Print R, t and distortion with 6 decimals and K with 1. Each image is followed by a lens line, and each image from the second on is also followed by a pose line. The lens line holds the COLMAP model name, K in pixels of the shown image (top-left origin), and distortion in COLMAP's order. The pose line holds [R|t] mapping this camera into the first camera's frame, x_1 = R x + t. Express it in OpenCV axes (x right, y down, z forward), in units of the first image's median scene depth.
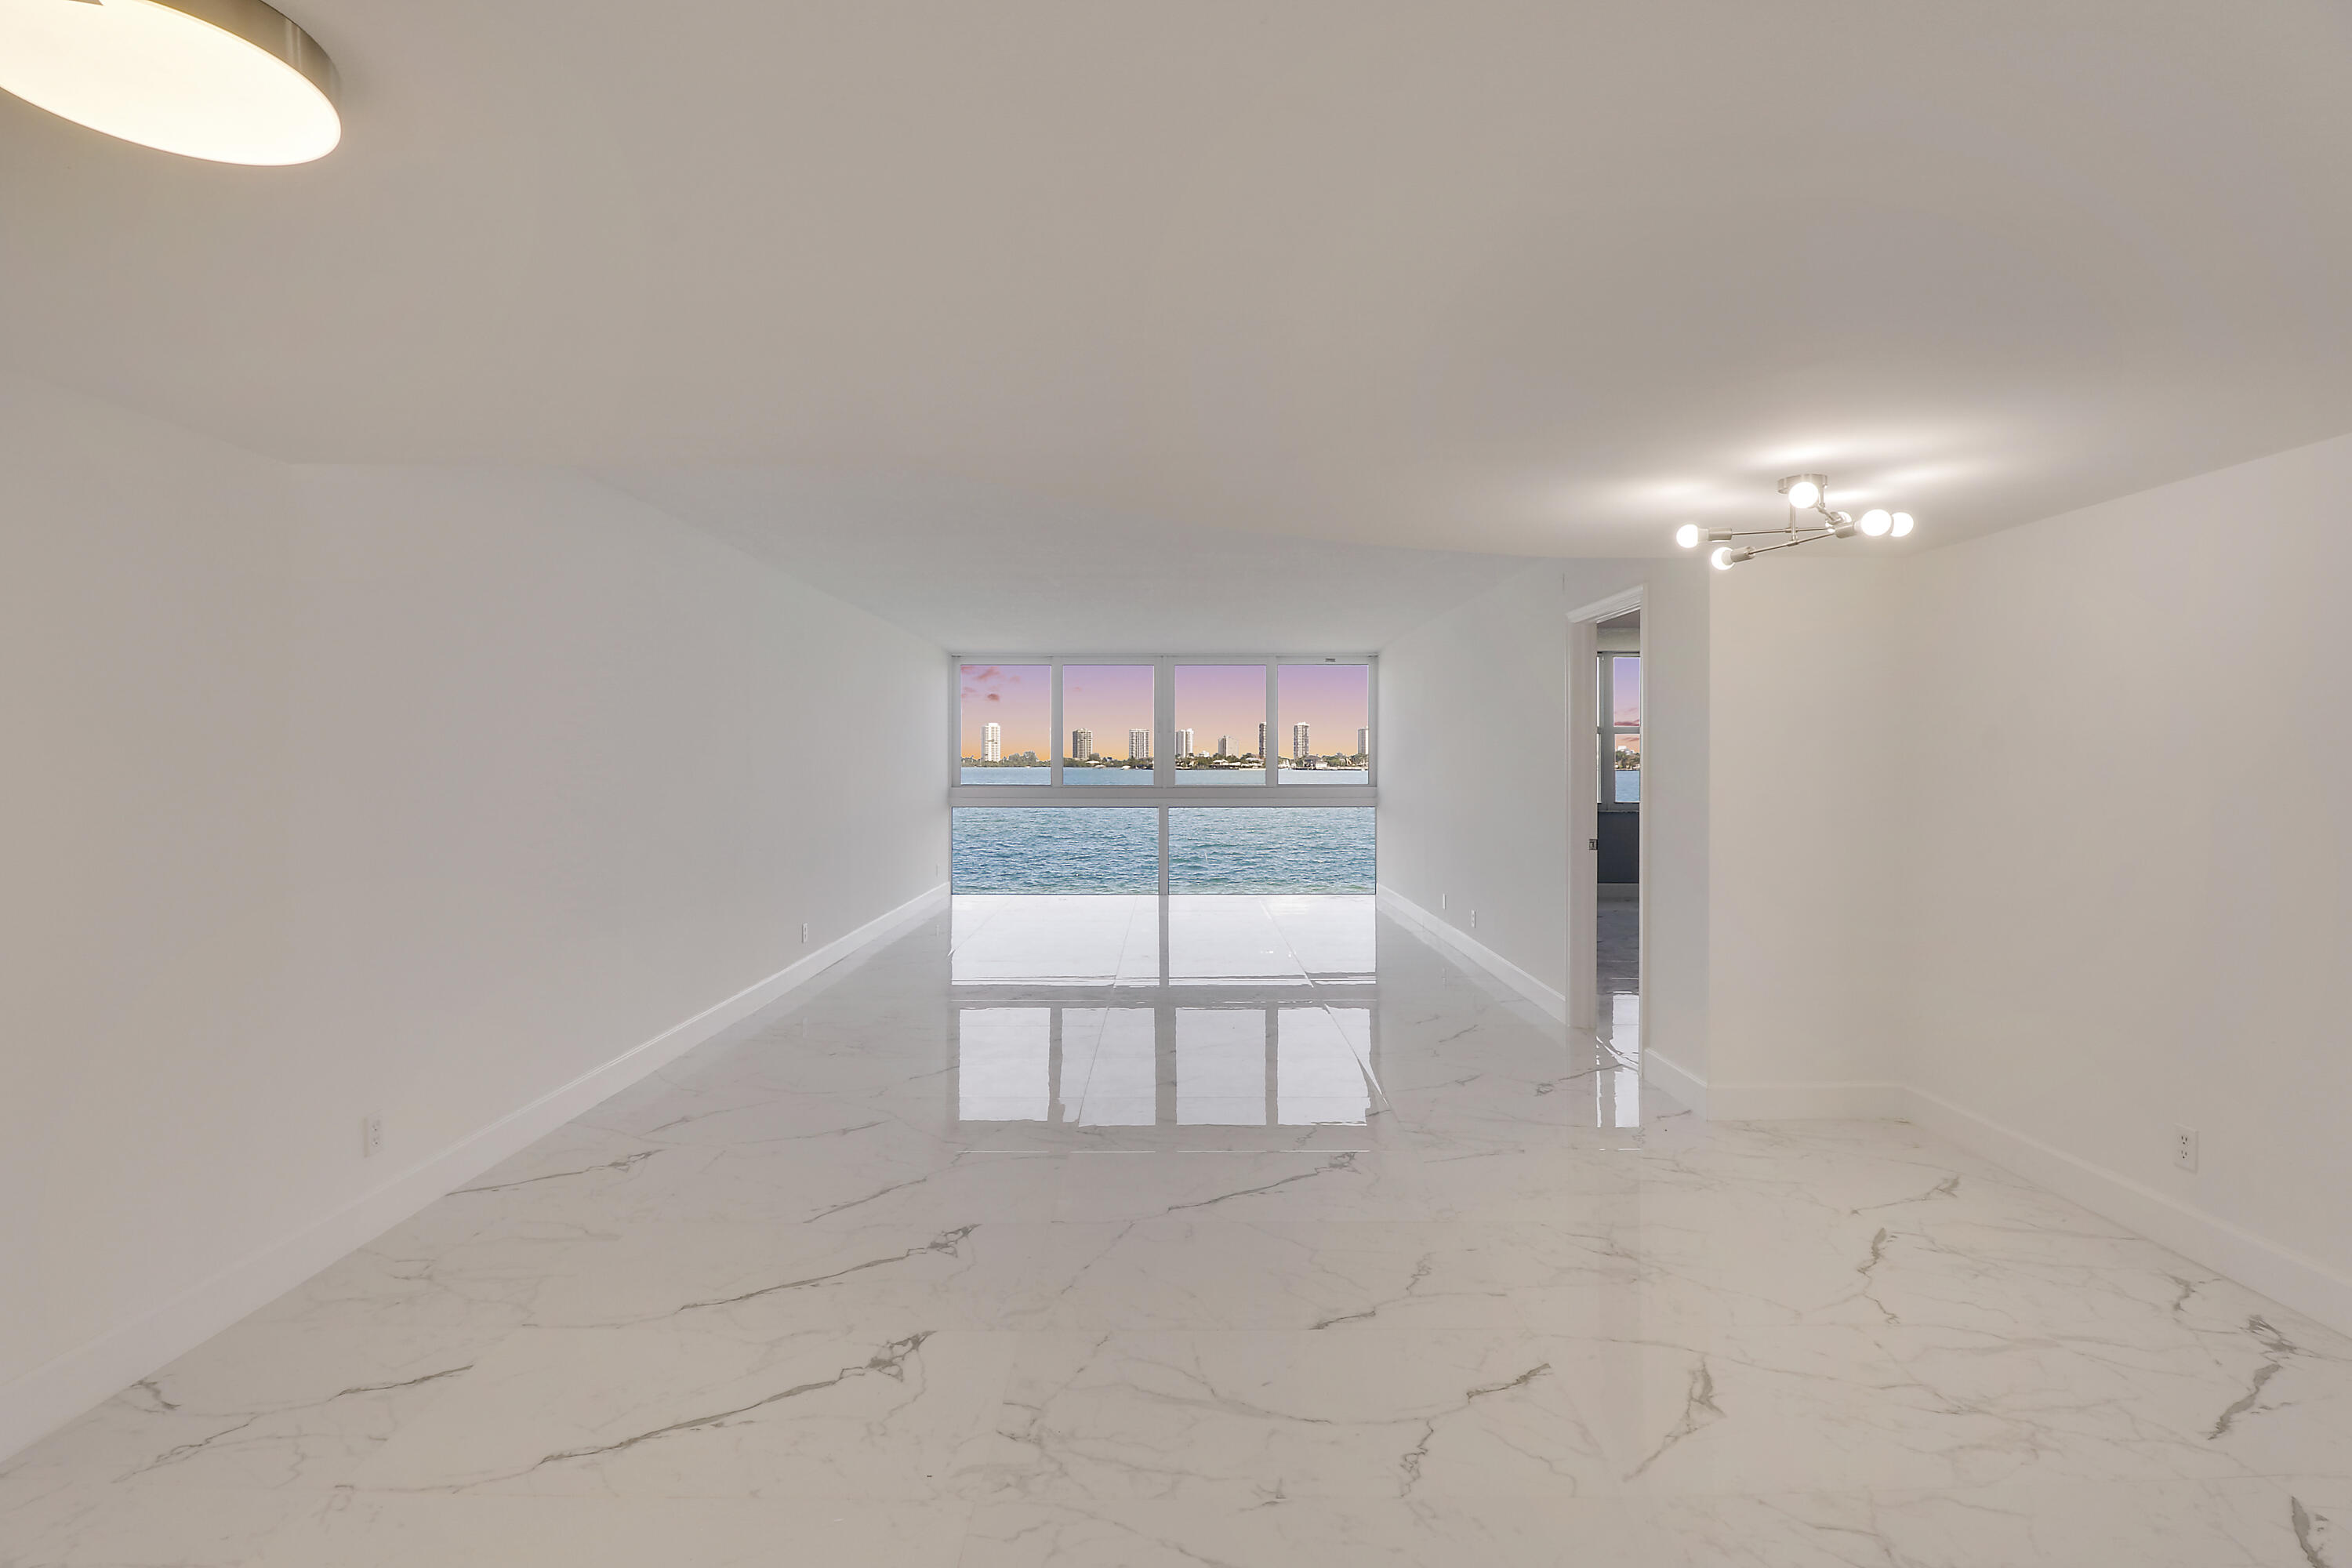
lens RADIAL K [[1106.6, 0, 1160.3], [0, 1106.6, 768.2], [0, 0, 1]] dist [-0.002977, -0.011360]
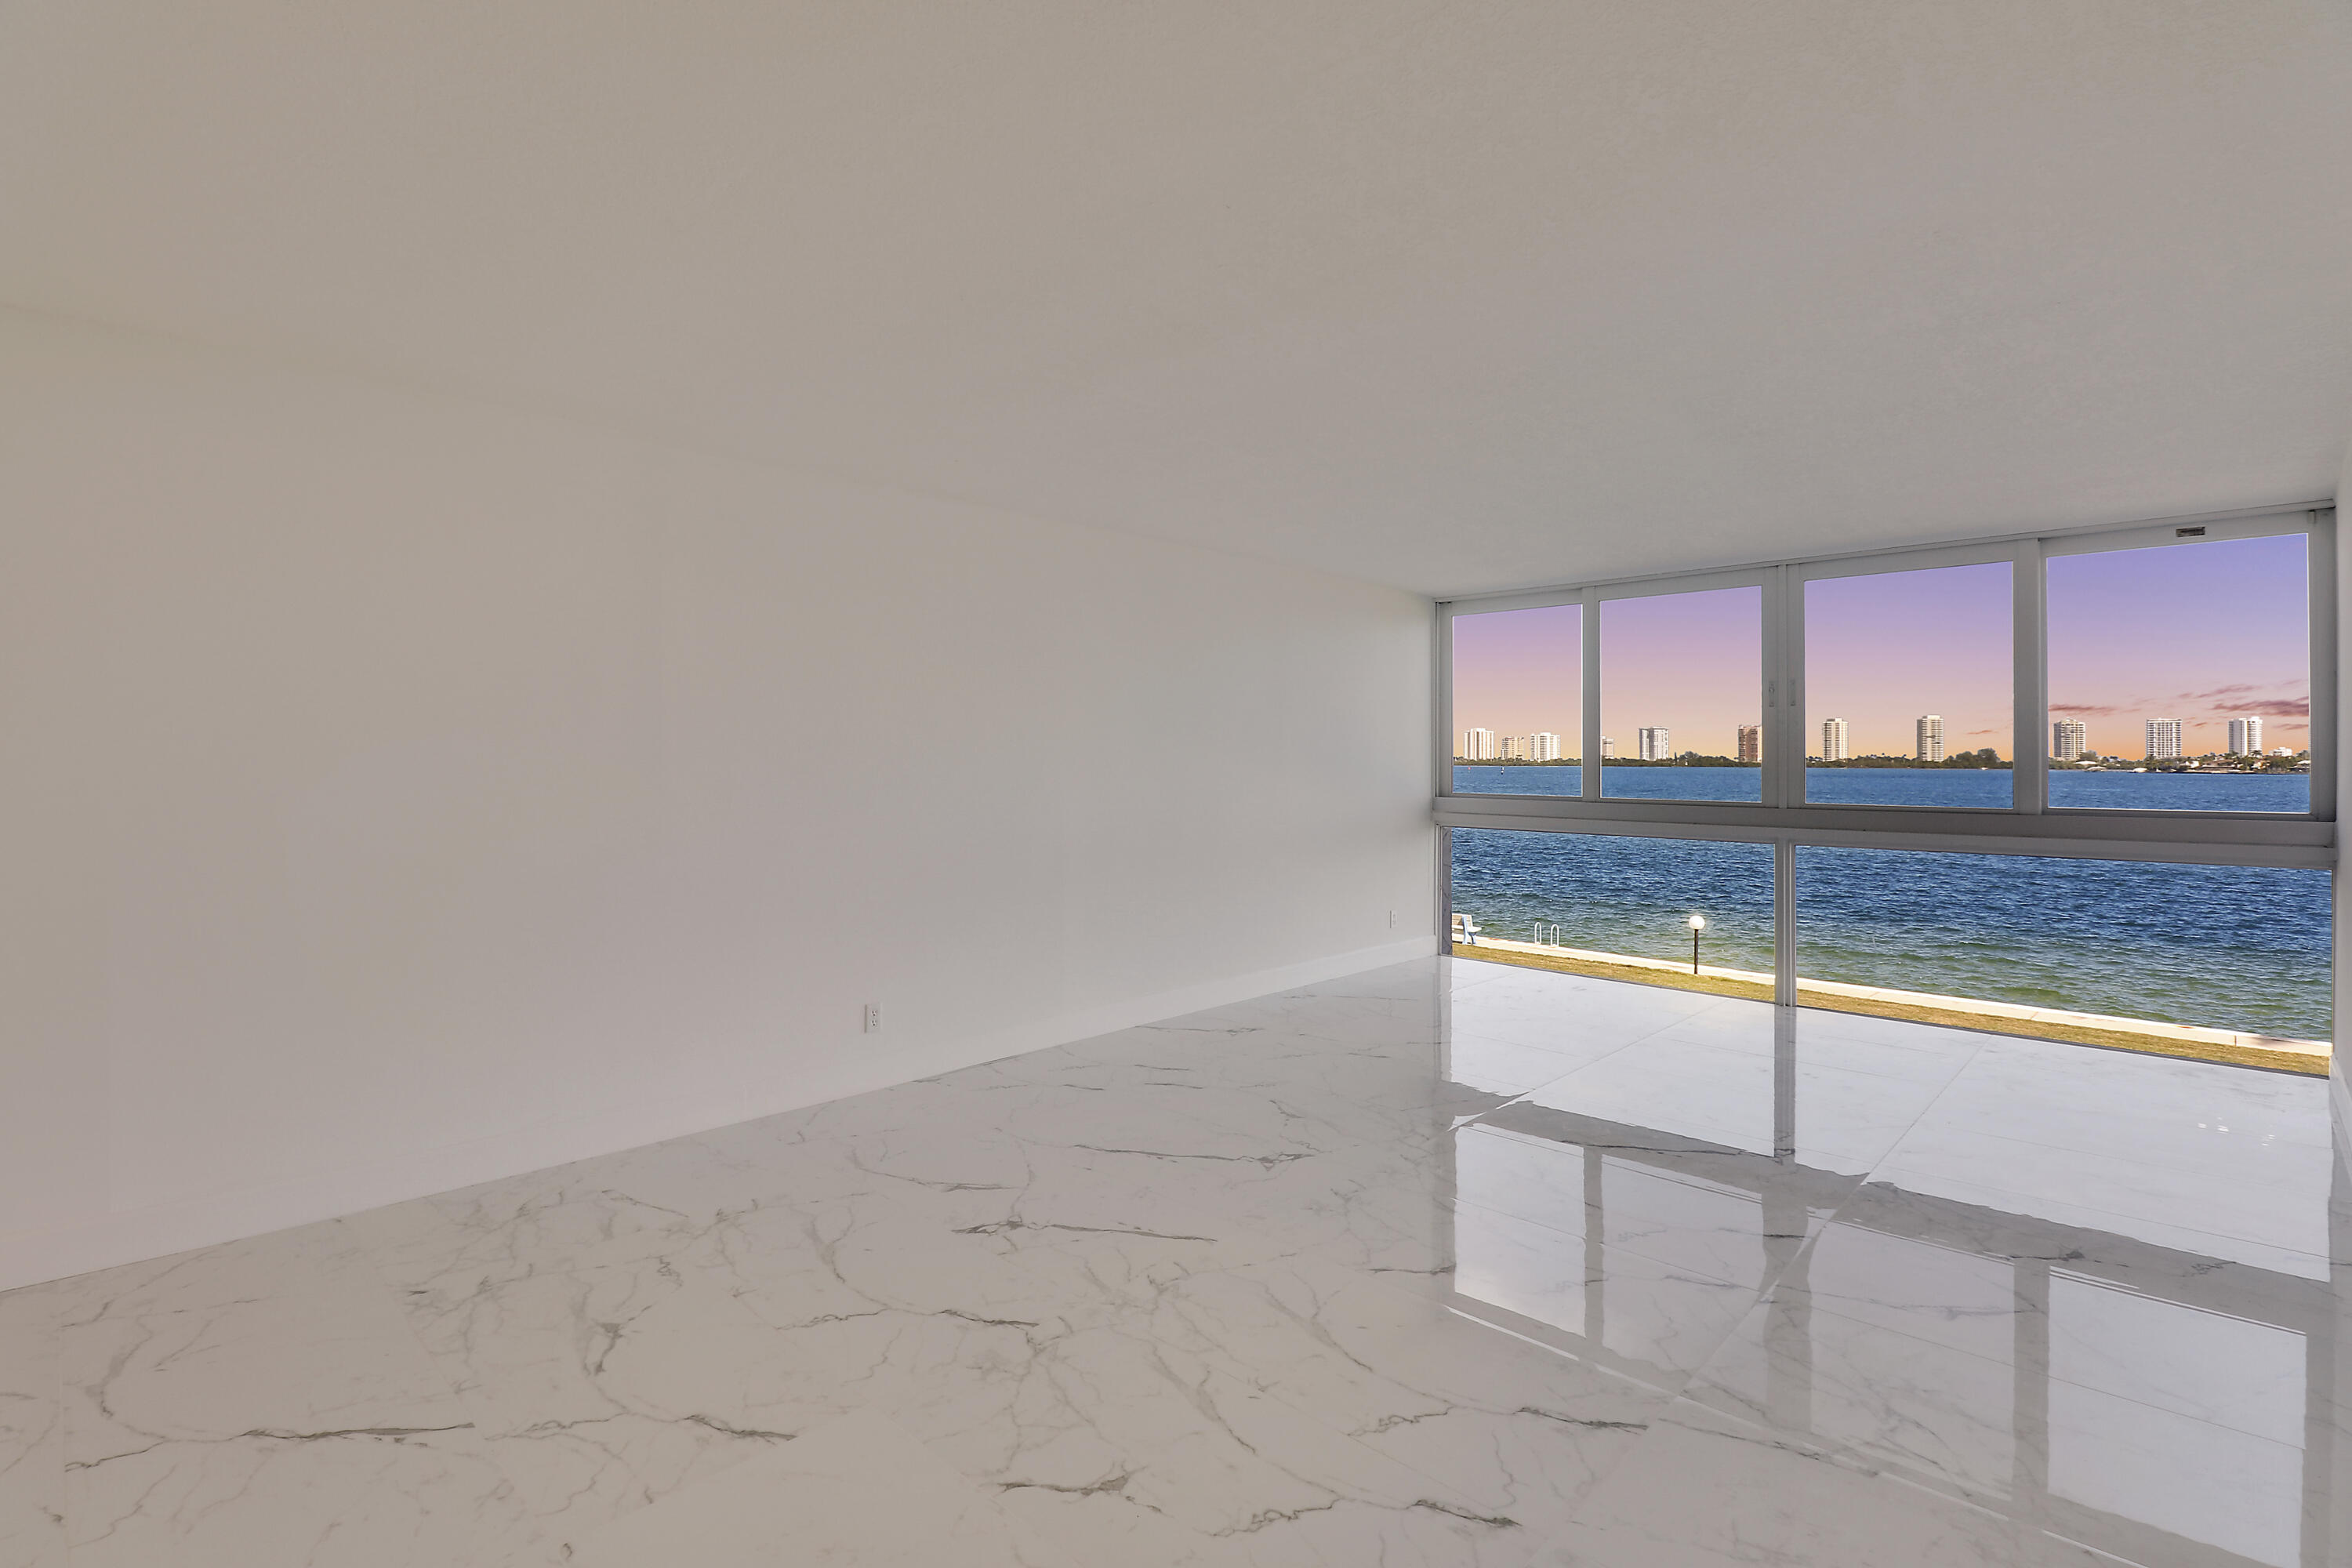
lens RADIAL K [[1106.6, 0, 1175.8], [0, 1106.6, 771.2], [0, 0, 1]] dist [-0.002977, -0.011360]
pose [[0.726781, 0.008564, -0.686816, 0.164973], [-0.006417, 0.999963, 0.005678, -0.000725], [0.686839, 0.000280, 0.726809, 0.416269]]
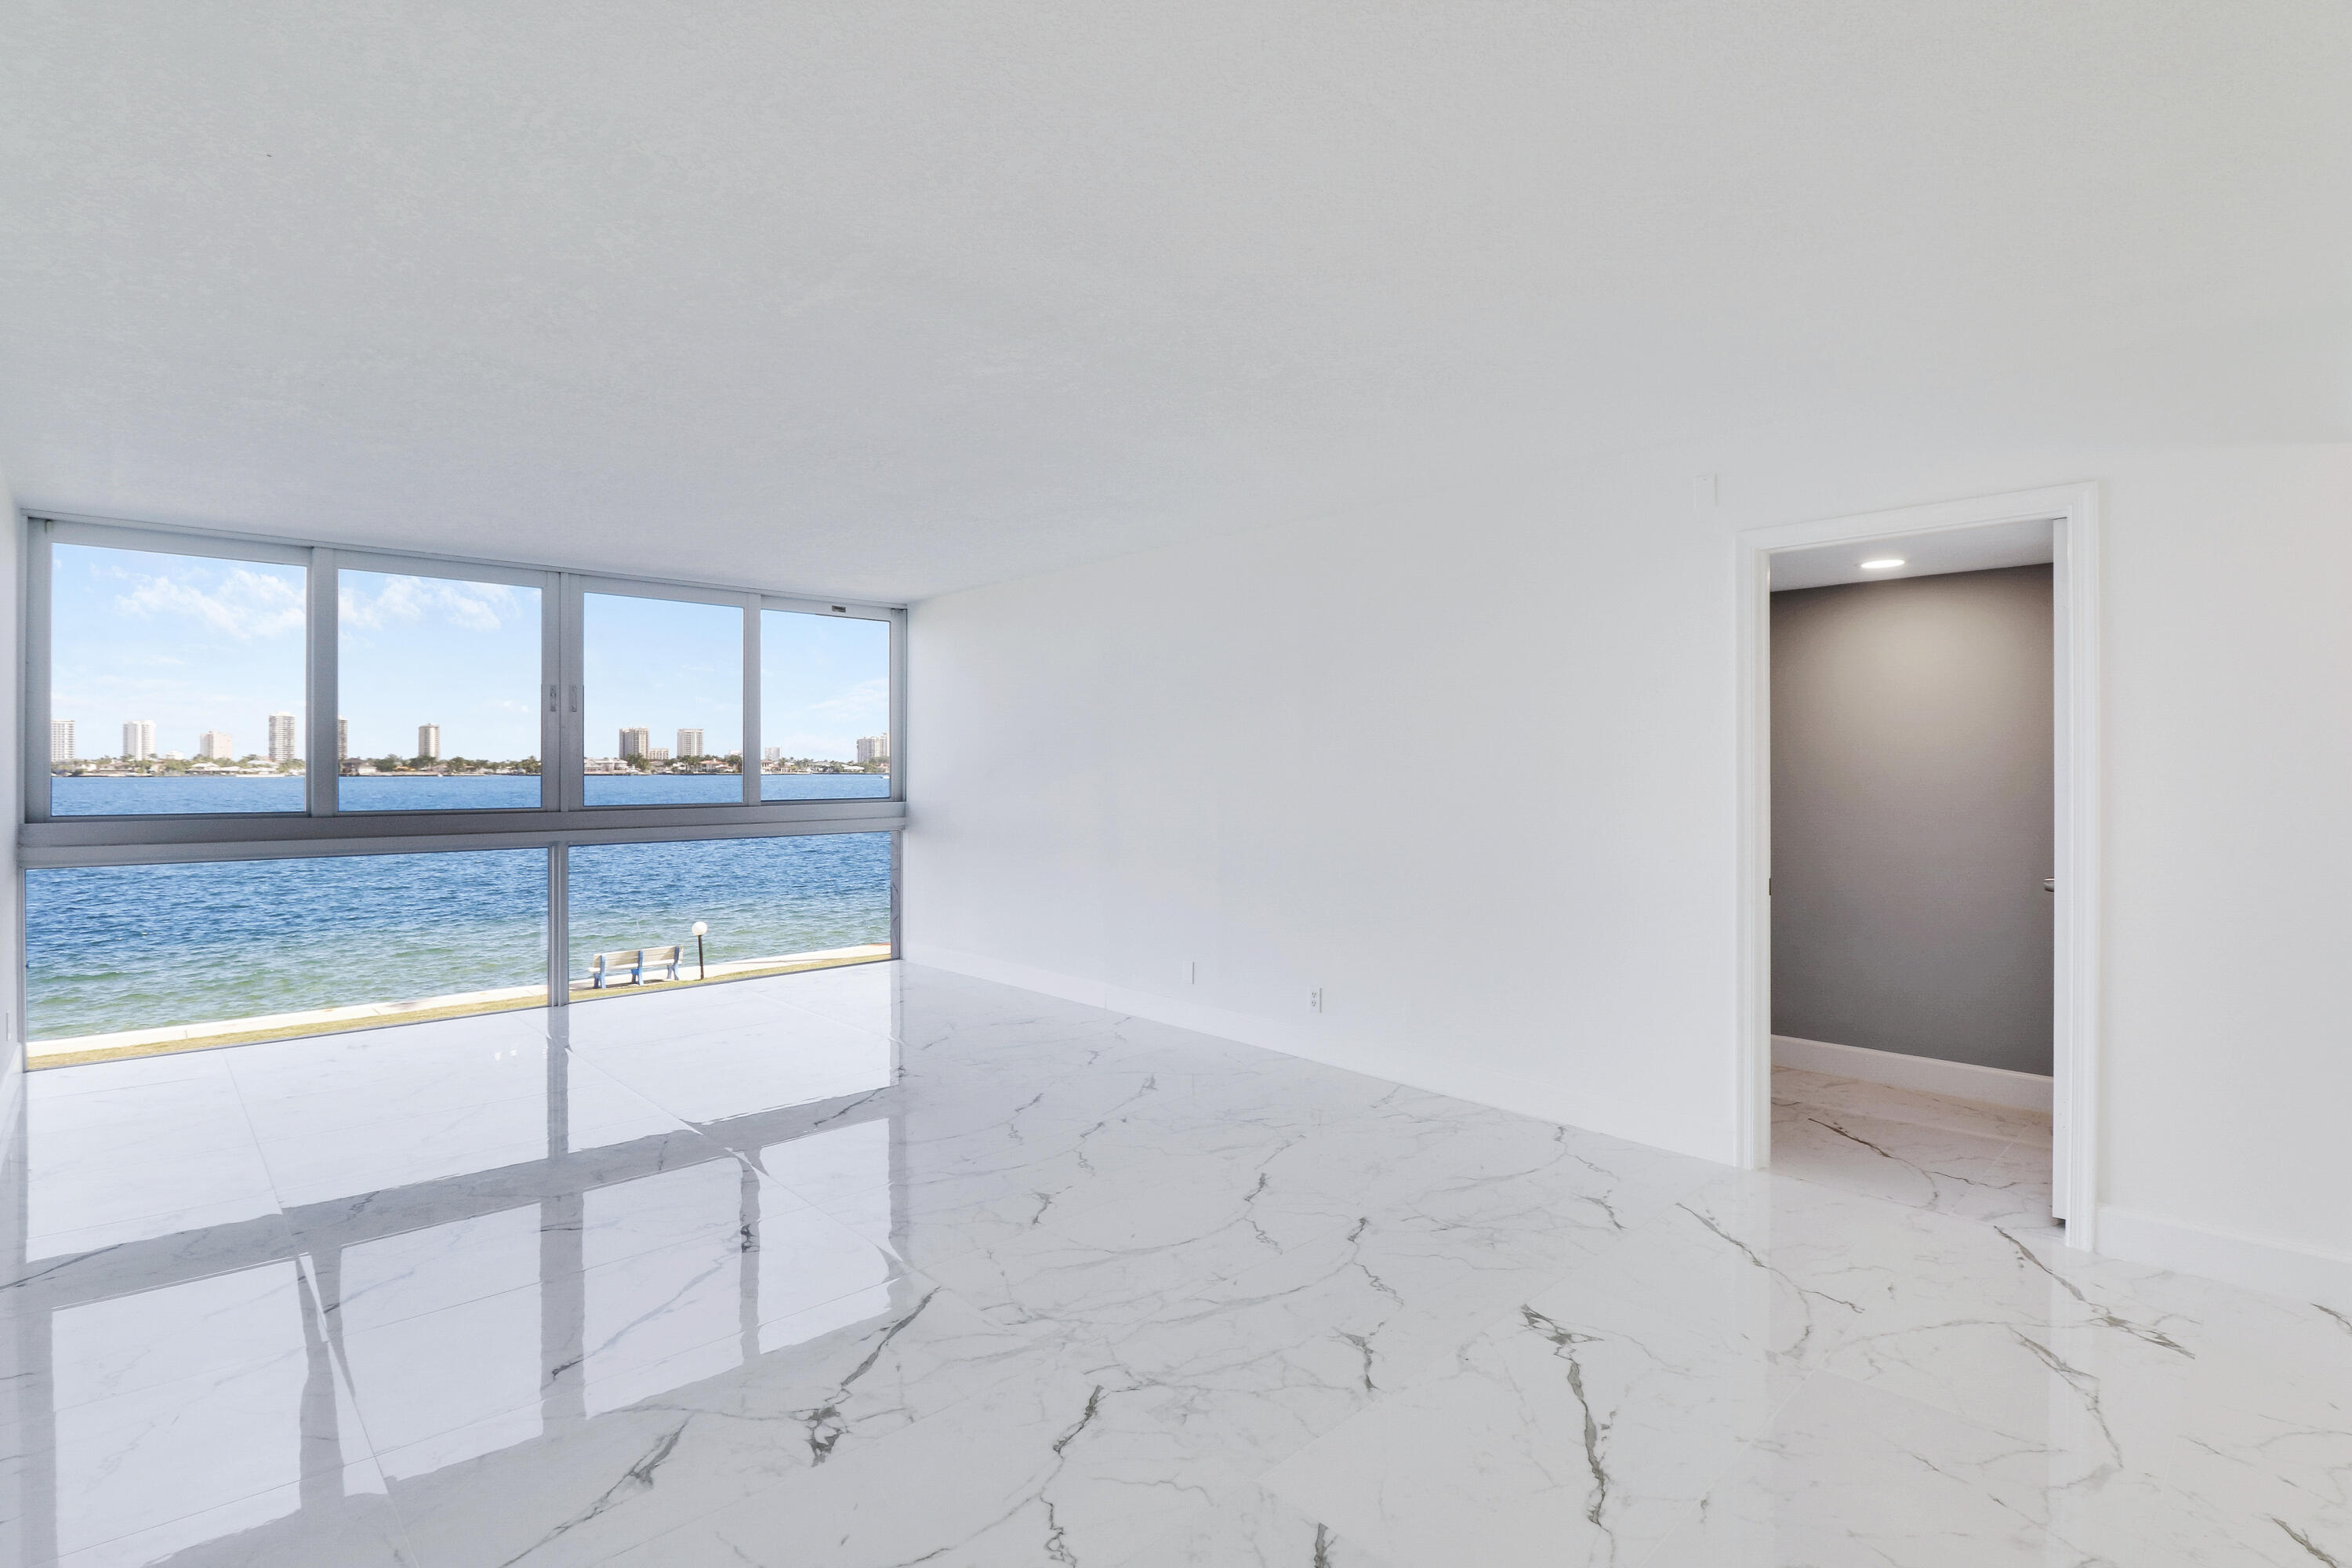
lens RADIAL K [[1128.7, 0, 1160.9], [0, 1128.7, 788.4], [0, 0, 1]] dist [-0.003288, -0.008254]
pose [[0.720996, -0.016276, 0.692748, -0.177521], [0.005956, 0.999833, 0.017292, -0.000936], [-0.692913, -0.008342, 0.720973, 0.401180]]
